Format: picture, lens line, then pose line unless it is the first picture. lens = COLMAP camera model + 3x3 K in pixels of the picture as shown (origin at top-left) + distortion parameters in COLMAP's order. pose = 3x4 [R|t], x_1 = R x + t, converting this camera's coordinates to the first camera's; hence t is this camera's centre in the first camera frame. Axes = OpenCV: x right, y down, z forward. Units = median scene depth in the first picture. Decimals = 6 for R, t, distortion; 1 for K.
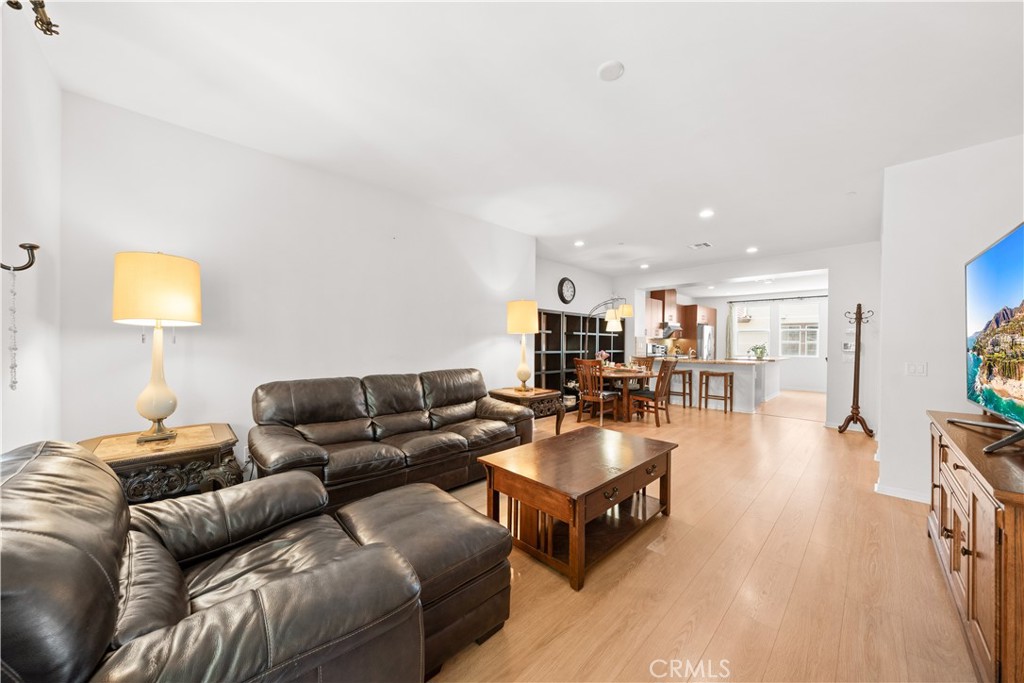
lens RADIAL K [[354.0, 0, 508.5], [0, 354.0, 341.9], [0, 0, 1]] dist [-0.000154, -0.000035]
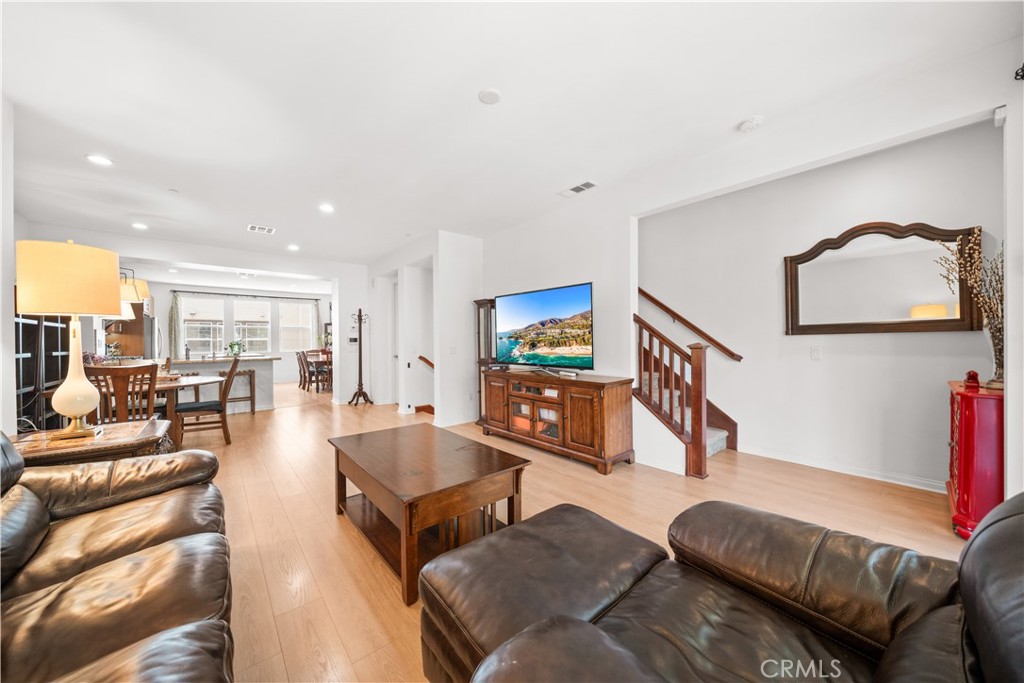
lens RADIAL K [[354.0, 0, 508.5], [0, 354.0, 341.9], [0, 0, 1]] dist [-0.000154, -0.000035]
pose [[0.077949, -0.011119, 0.996895, -0.275703], [0.005358, 0.999928, 0.010733, 0.006558], [-0.996943, 0.004505, 0.078003, 0.279264]]
